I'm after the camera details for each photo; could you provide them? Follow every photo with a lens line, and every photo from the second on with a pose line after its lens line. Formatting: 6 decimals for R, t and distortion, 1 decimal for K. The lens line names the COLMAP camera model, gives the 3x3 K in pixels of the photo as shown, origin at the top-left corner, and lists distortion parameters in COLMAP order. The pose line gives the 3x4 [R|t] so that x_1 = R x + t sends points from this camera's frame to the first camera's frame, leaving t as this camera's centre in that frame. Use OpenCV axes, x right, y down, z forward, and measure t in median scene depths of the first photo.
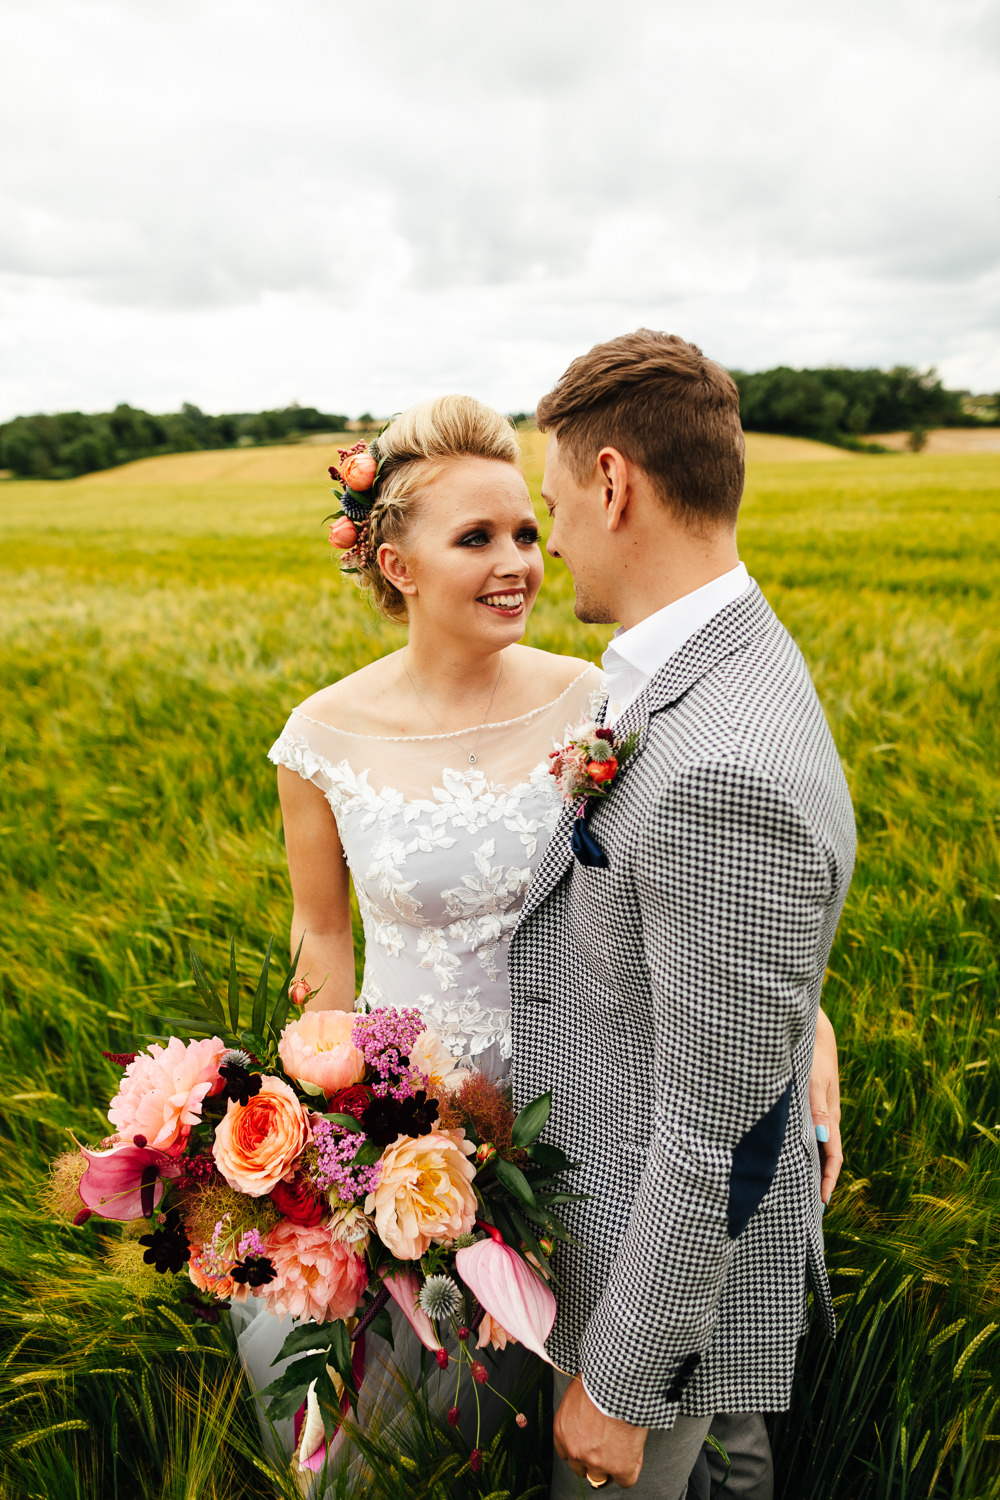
lens RADIAL K [[1061.5, 0, 484.5], [0, 1061.5, 746.7], [0, 0, 1]] dist [0.017207, 0.003722]
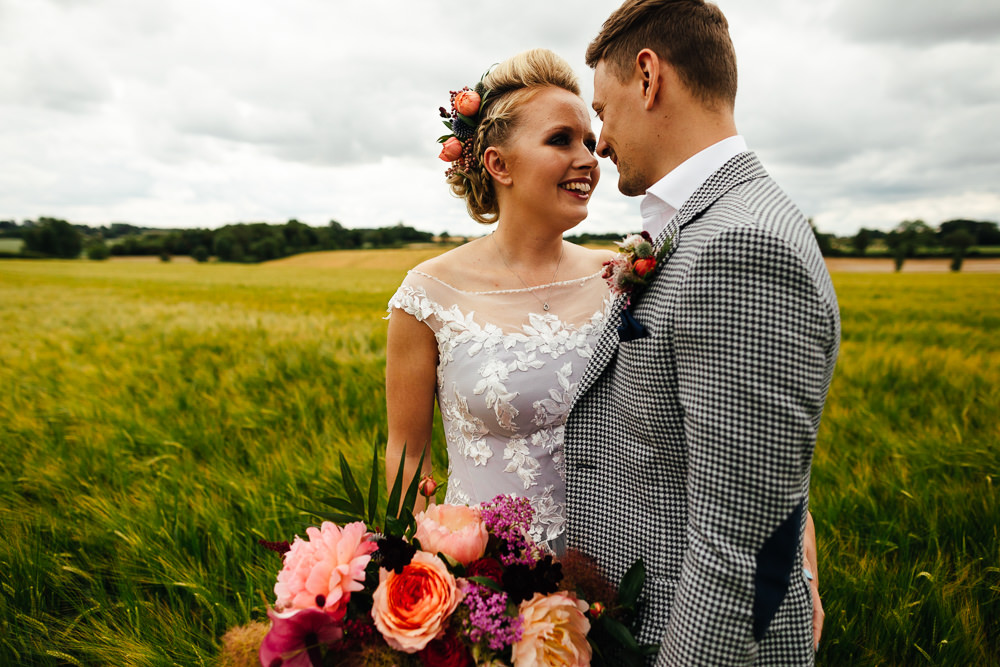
lens RADIAL K [[707.6, 0, 491.9], [0, 707.6, 295.1], [0, 0, 1]] dist [0.017207, 0.003722]
pose [[0.998315, 0.045458, -0.036078, -0.043053], [-0.052182, 0.975170, -0.215221, 0.234787], [0.025399, 0.216741, 0.975899, 0.117175]]
